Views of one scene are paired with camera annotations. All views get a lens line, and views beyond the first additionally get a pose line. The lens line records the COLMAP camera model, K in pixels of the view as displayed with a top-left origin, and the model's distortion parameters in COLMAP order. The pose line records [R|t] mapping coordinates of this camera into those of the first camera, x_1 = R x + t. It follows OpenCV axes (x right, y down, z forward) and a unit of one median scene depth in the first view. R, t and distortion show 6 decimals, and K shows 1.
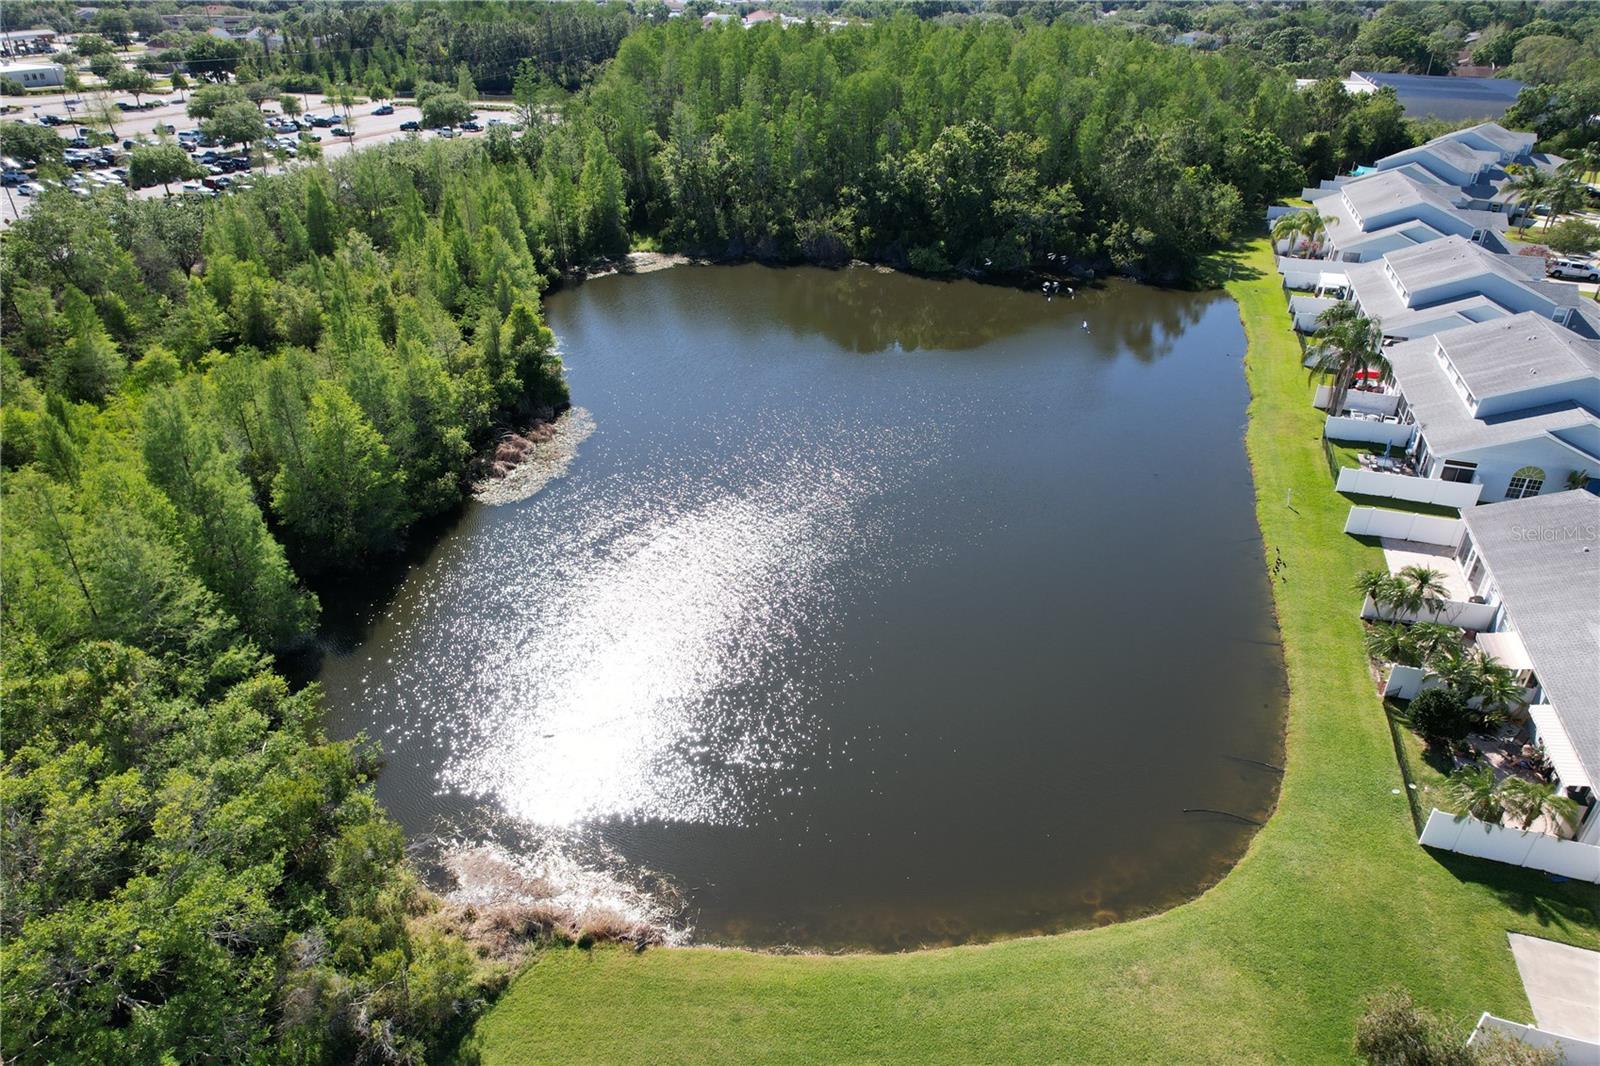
lens RADIAL K [[1019.7, 0, 797.2], [0, 1019.7, 529.2], [0, 0, 1]] dist [-0.040918, 0.008299]
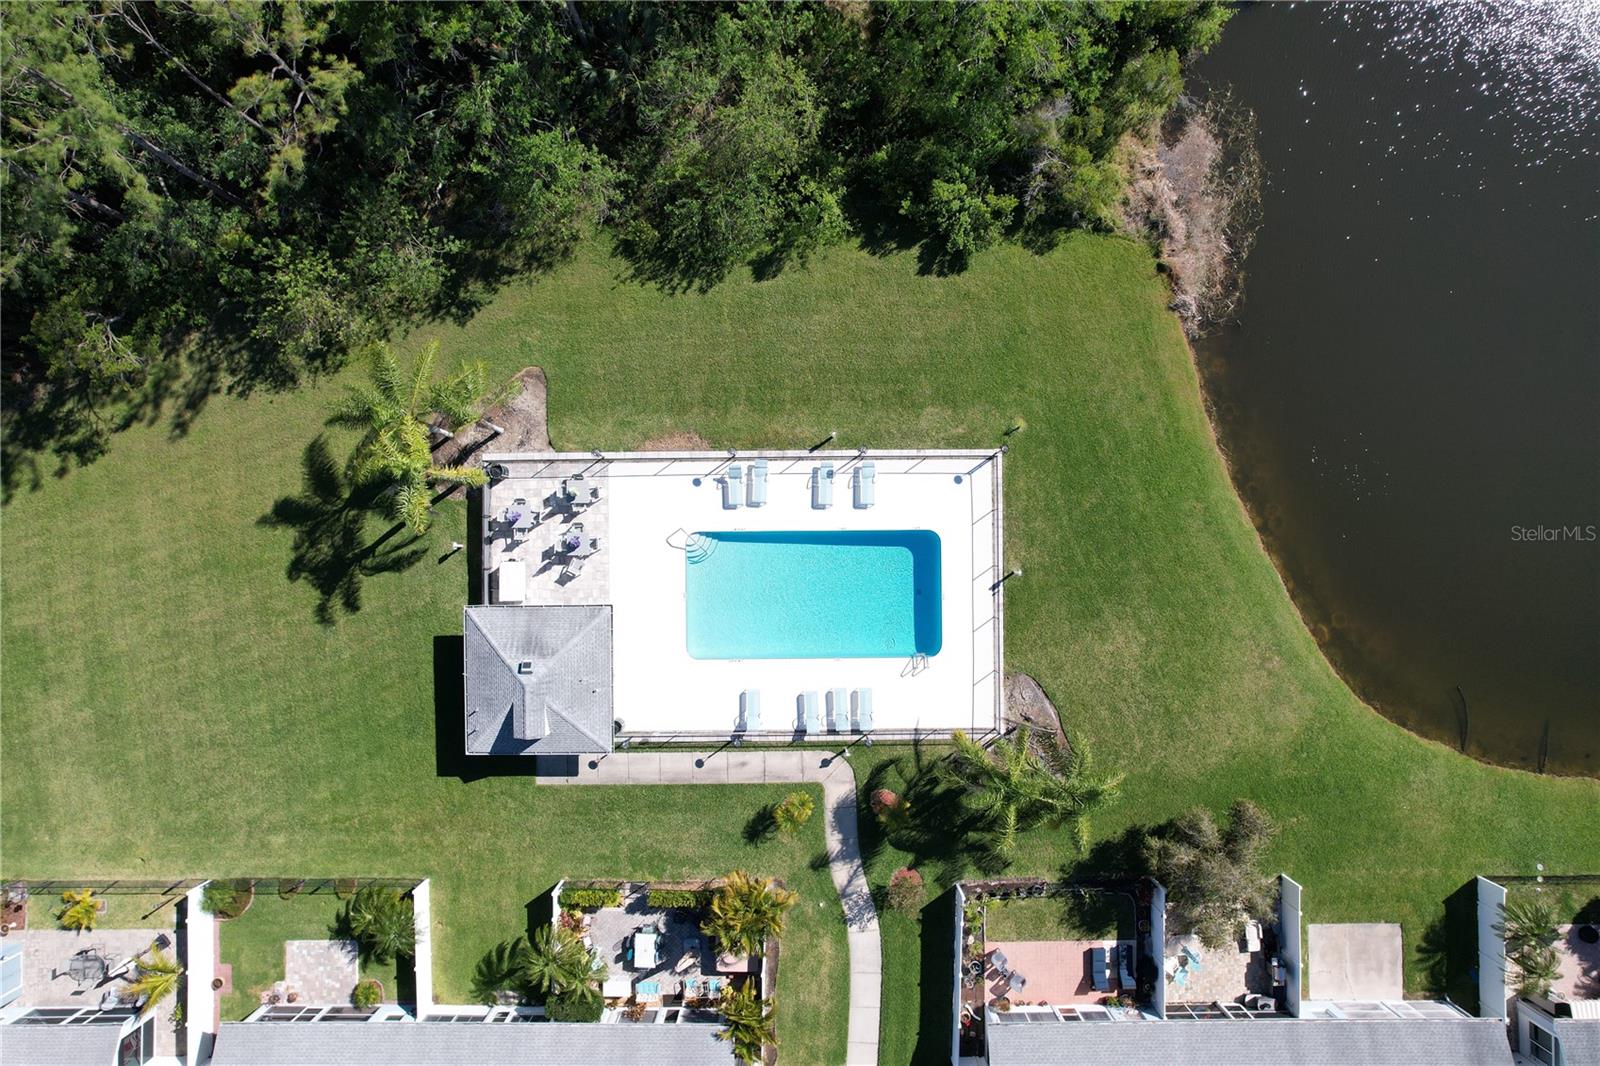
lens RADIAL K [[1019.7, 0, 801.8], [0, 1019.7, 535.5], [0, 0, 1]] dist [-0.040918, 0.008299]
pose [[0.335223, 0.942092, -0.009428, -0.007095], [-0.457849, 0.171646, 0.872303, -0.146244], [0.823407, -0.288100, 0.488875, -0.044275]]
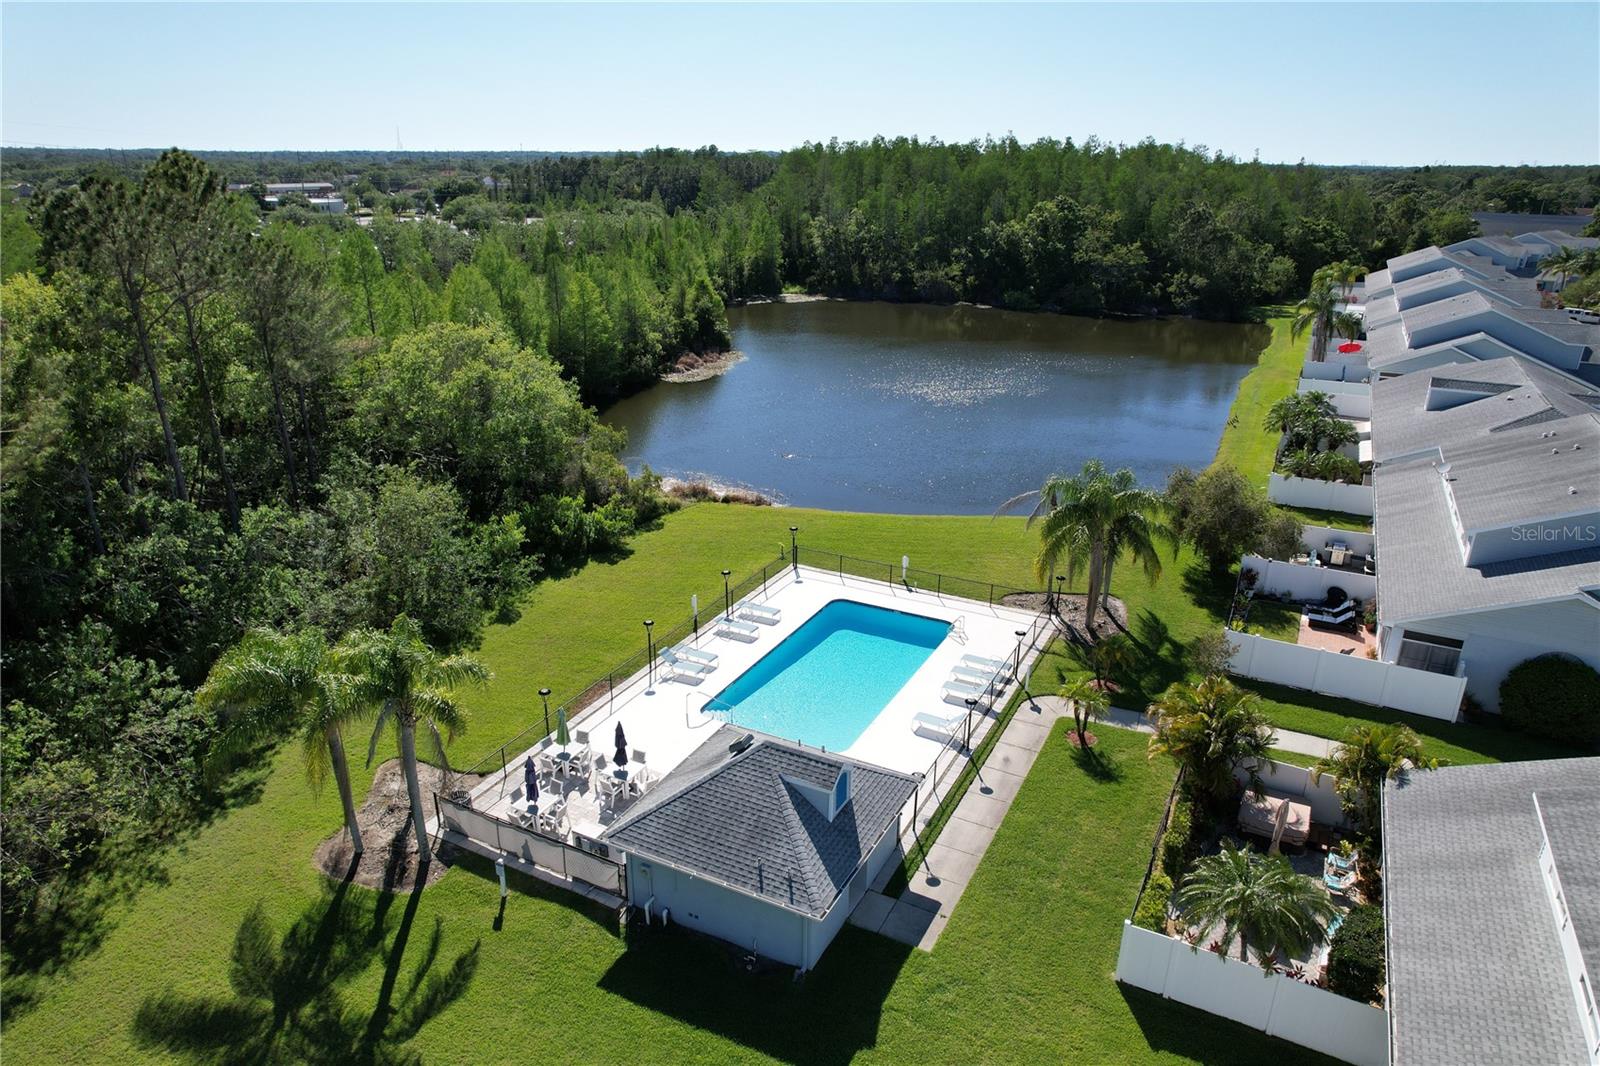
lens RADIAL K [[1019.7, 0, 803.9], [0, 1019.7, 532.4], [0, 0, 1]] dist [-0.040918, 0.008299]
pose [[0.990145, 0.049860, -0.130867, 0.044387], [-0.069550, 0.986161, -0.150495, 0.217345], [0.121552, 0.158113, 0.979911, -0.197433]]
